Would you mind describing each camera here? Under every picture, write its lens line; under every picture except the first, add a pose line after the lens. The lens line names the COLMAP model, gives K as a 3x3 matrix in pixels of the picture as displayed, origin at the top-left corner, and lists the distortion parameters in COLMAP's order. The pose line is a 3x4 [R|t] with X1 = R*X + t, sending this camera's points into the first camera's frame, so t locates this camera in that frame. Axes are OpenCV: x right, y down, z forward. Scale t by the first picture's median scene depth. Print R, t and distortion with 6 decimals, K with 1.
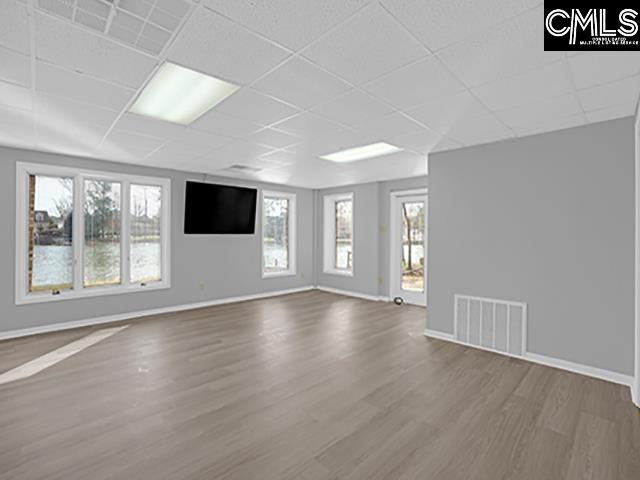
lens RADIAL K [[297.4, 0, 326.4], [0, 297.4, 235.4], [0, 0, 1]] dist [-0.052126, 0.003626]
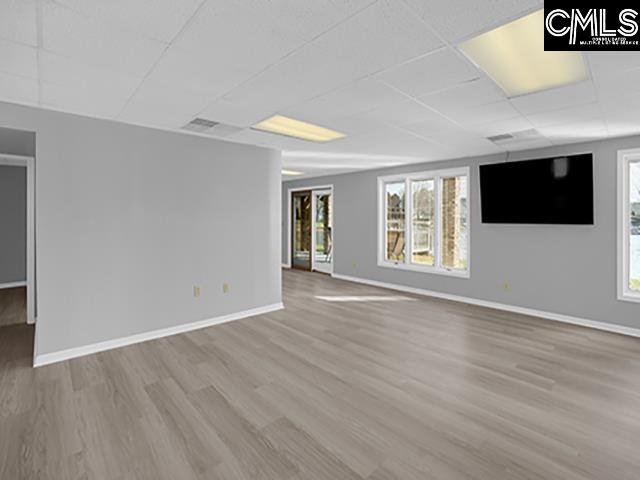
lens RADIAL K [[297.4, 0, 322.8], [0, 297.4, 239.3], [0, 0, 1]] dist [-0.052126, 0.003626]
pose [[-0.013707, 0.062919, -0.997924, 0.752155], [-0.009939, 0.997960, 0.063058, -0.015891], [0.999857, 0.010783, -0.013054, 0.887433]]
